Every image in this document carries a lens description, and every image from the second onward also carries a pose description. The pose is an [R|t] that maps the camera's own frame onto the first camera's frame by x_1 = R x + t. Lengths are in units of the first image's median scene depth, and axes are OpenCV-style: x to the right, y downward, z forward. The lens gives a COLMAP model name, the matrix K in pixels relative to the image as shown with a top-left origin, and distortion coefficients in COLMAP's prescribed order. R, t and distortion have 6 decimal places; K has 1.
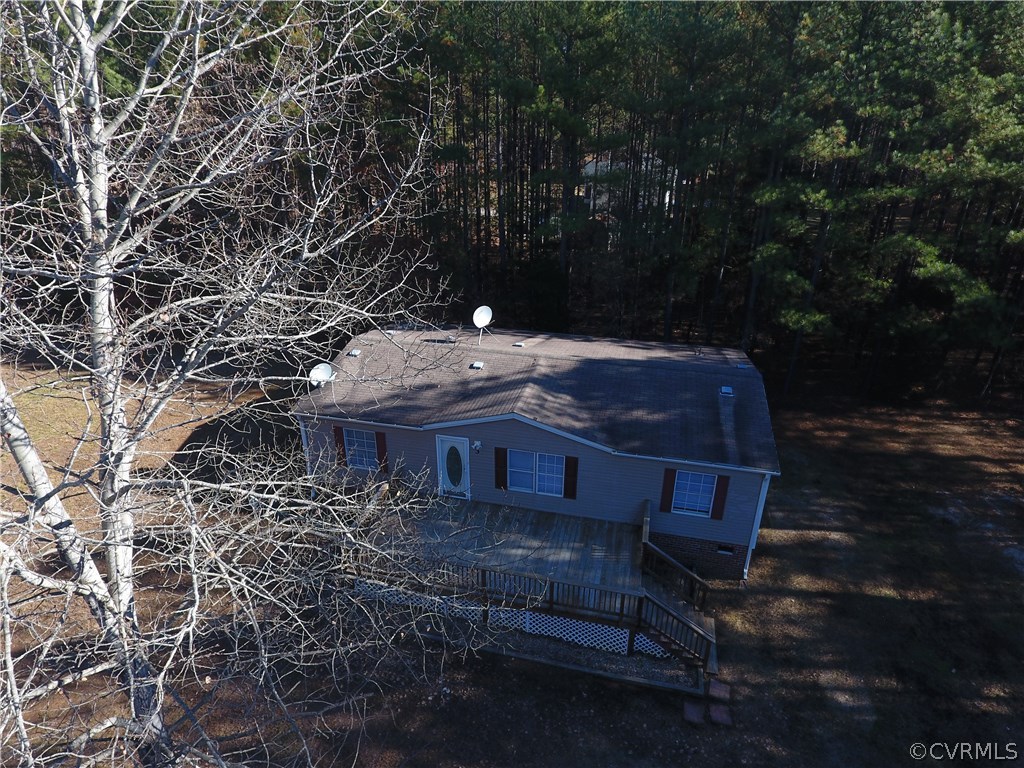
lens RADIAL K [[608.3, 0, 512.8], [0, 608.3, 377.0], [0, 0, 1]] dist [-0.006524, -0.001571]
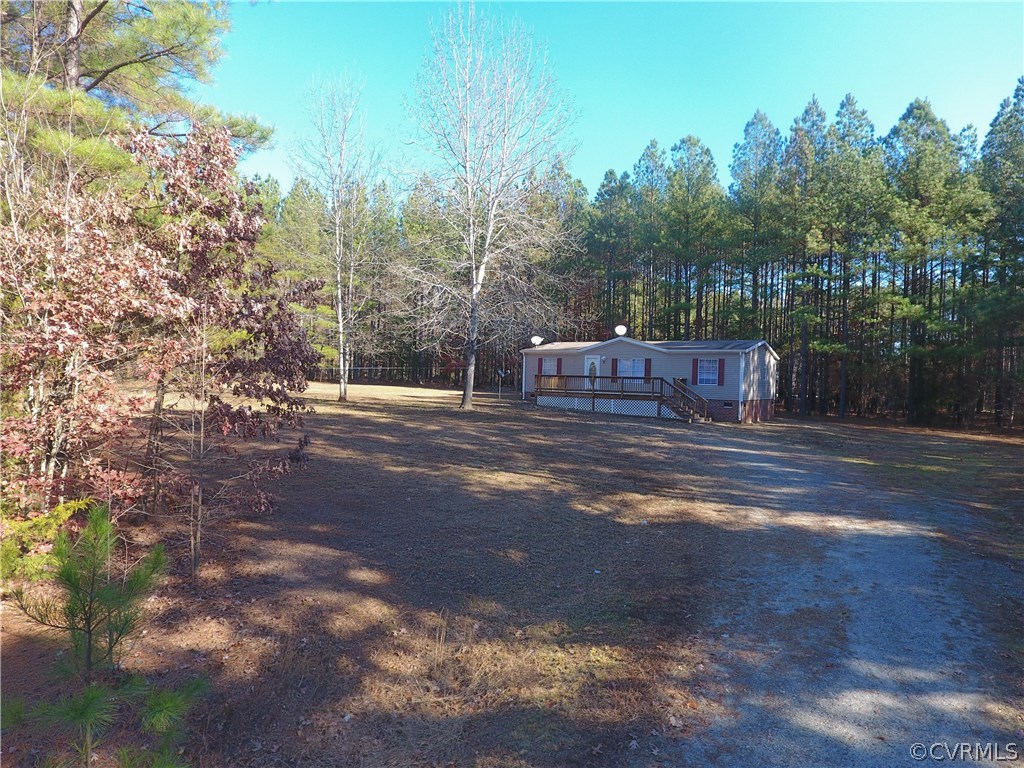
lens RADIAL K [[601.4, 0, 517.9], [0, 601.4, 383.3], [0, 0, 1]] dist [0.001068, -0.001298]
pose [[0.936756, 0.019723, -0.349426, 0.364409], [-0.162091, 0.909325, -0.383216, 0.967881], [0.310184, 0.415618, 0.855013, -0.753547]]
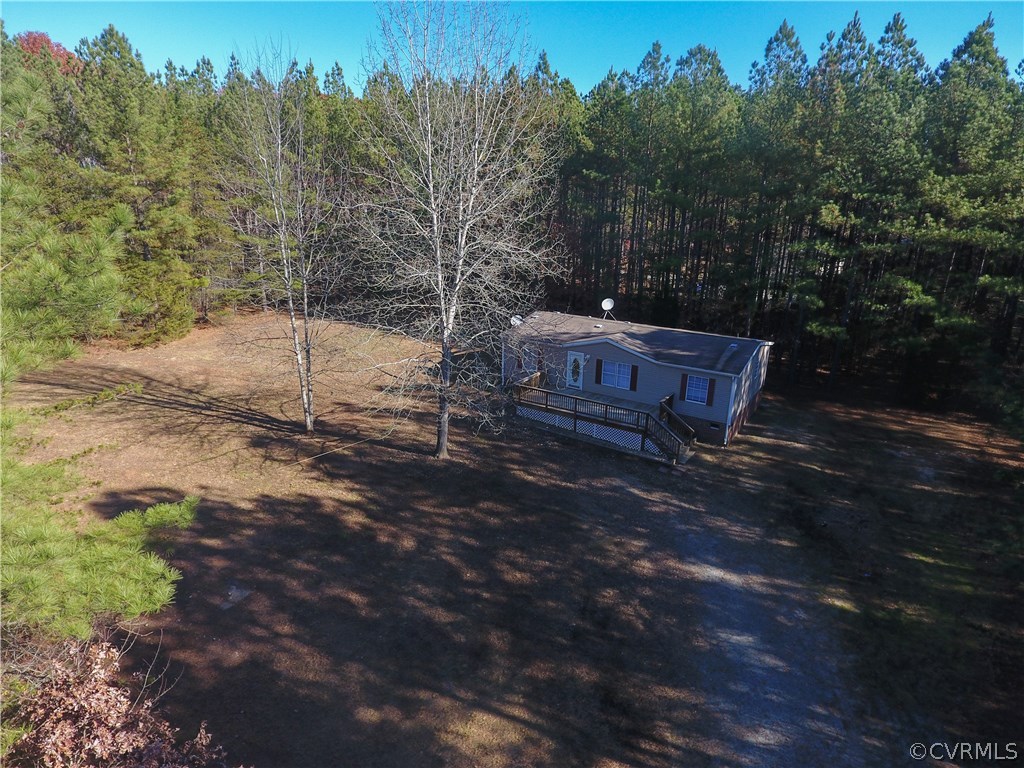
lens RADIAL K [[601.4, 0, 517.9], [0, 601.4, 383.3], [0, 0, 1]] dist [0.001068, -0.001298]
pose [[0.945819, 0.112719, -0.304502, 0.305210], [-0.149839, 0.983502, -0.101350, 0.398993], [0.288055, 0.141485, 0.947104, -0.809675]]
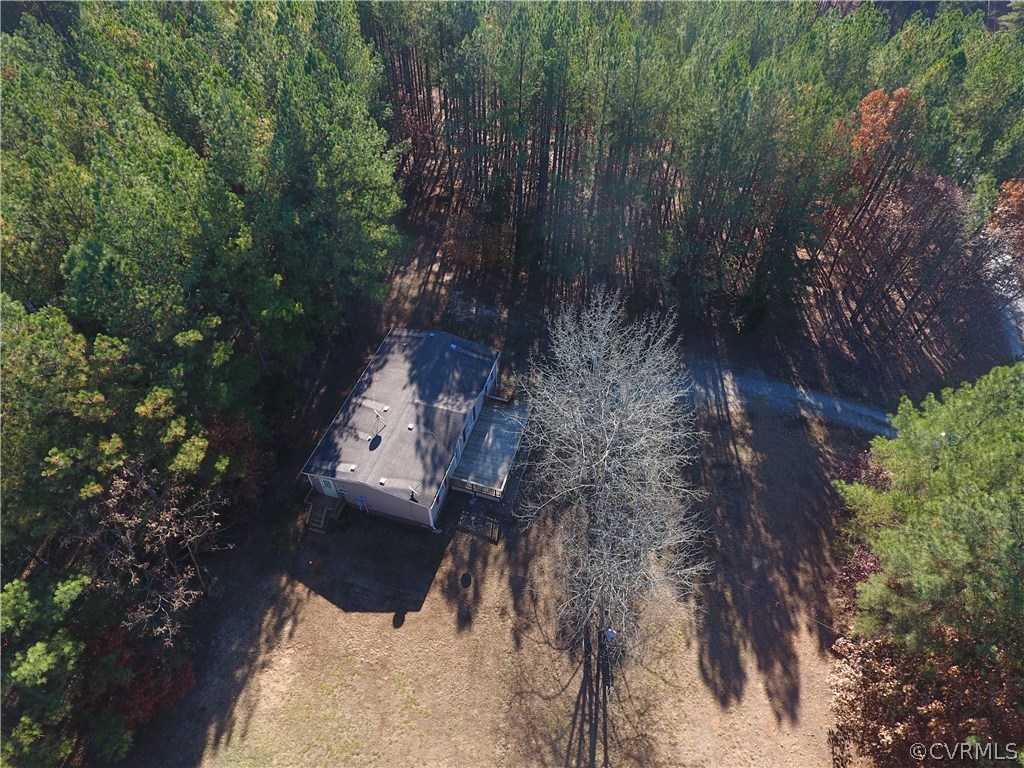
lens RADIAL K [[601.4, 0, 517.9], [0, 601.4, 383.3], [0, 0, 1]] dist [0.001068, -0.001298]
pose [[0.059903, -0.750502, 0.658148, -1.394670], [0.382904, 0.626171, 0.679187, -1.461459], [-0.921844, 0.211322, 0.324880, -0.028664]]
